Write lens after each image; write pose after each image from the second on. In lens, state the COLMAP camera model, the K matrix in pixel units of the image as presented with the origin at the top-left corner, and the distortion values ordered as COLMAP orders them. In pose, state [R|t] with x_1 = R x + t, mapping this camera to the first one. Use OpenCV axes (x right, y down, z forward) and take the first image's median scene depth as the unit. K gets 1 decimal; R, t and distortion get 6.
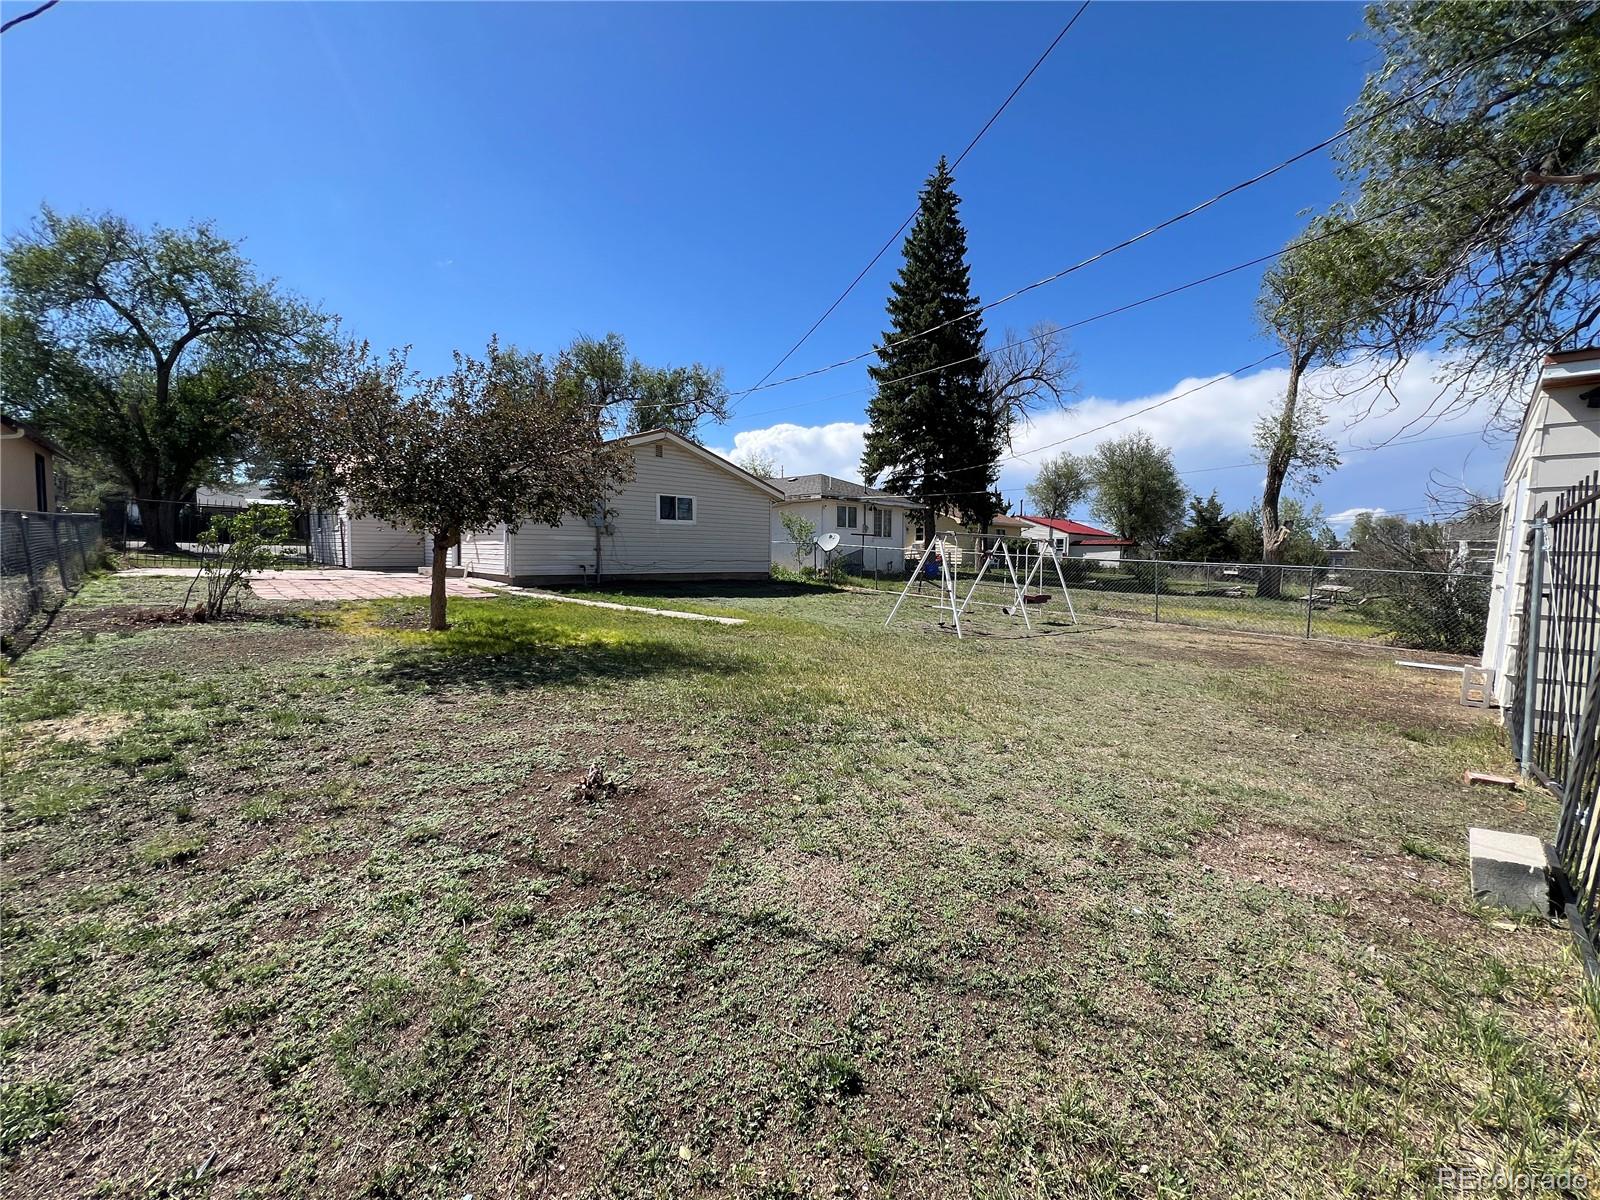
lens RADIAL K [[636.4, 0, 803.1], [0, 636.4, 597.6], [0, 0, 1]] dist [0.000716, 0.000199]
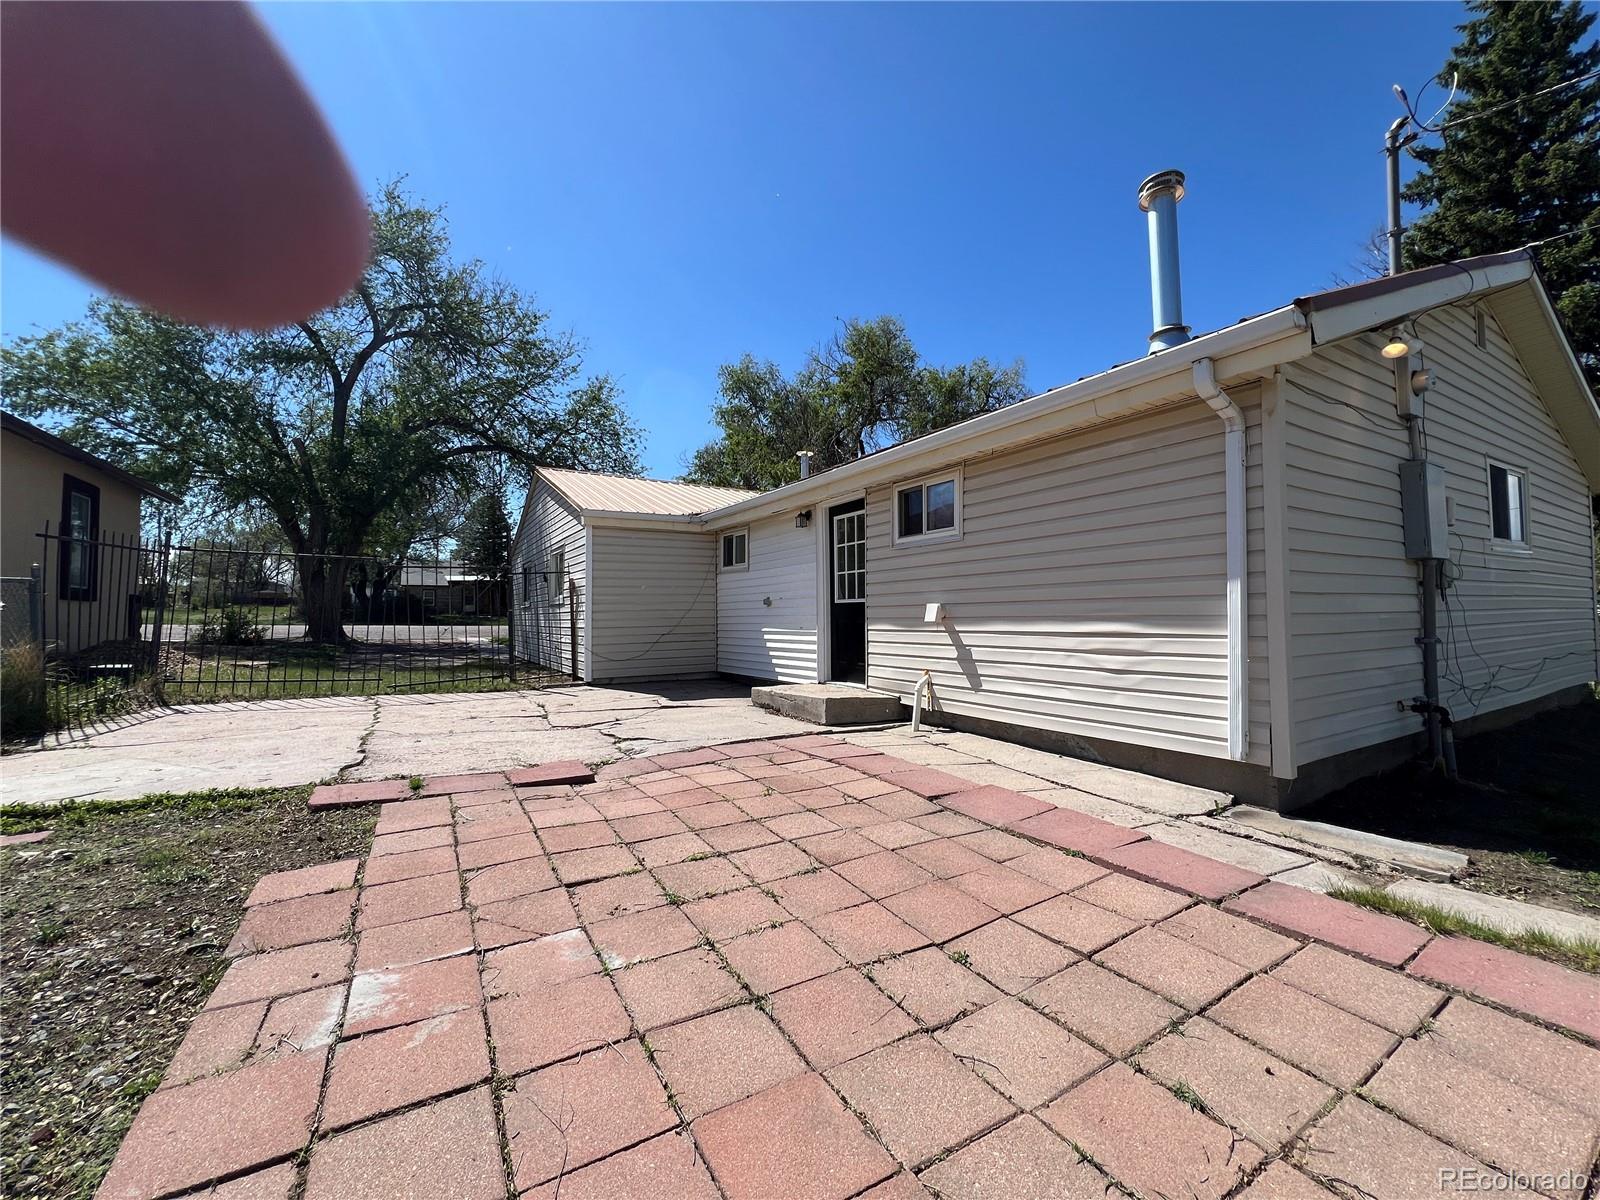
lens RADIAL K [[636.4, 0, 800.7], [0, 636.4, 592.4], [0, 0, 1]] dist [0.000716, 0.000199]
pose [[0.976336, -0.038460, -0.212810, -0.340877], [0.016492, 0.994435, -0.104055, -0.046150], [0.215628, 0.098083, 0.971537, 0.423675]]
